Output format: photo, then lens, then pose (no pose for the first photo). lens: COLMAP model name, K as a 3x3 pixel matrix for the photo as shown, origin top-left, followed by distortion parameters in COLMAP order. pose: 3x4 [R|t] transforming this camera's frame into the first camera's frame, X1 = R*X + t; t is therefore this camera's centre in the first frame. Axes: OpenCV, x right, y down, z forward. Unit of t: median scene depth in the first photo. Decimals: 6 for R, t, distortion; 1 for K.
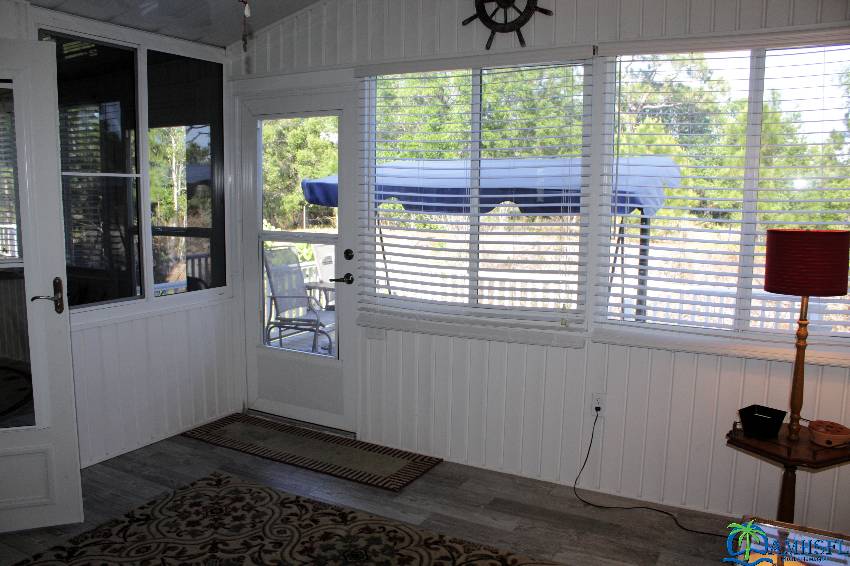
lens RADIAL K [[722.3, 0, 425.0], [0, 722.3, 283.0], [0, 0, 1]] dist [-0.116843, -0.000384]
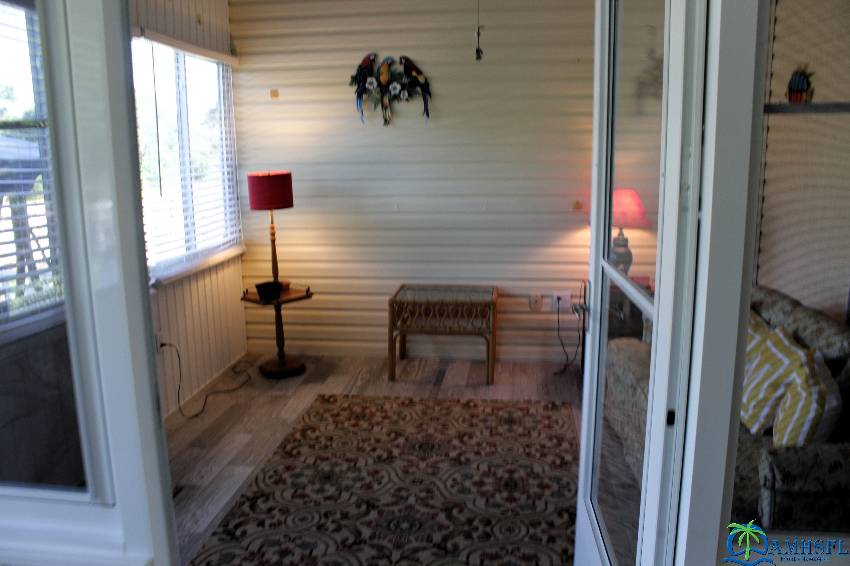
lens RADIAL K [[722.3, 0, 425.0], [0, 722.3, 283.0], [0, 0, 1]] dist [-0.116843, -0.000384]
pose [[-0.369937, -0.184129, 0.910628, -1.036788], [0.127258, 0.960882, 0.245989, -0.162121], [-0.920300, 0.206885, -0.332034, 1.061519]]
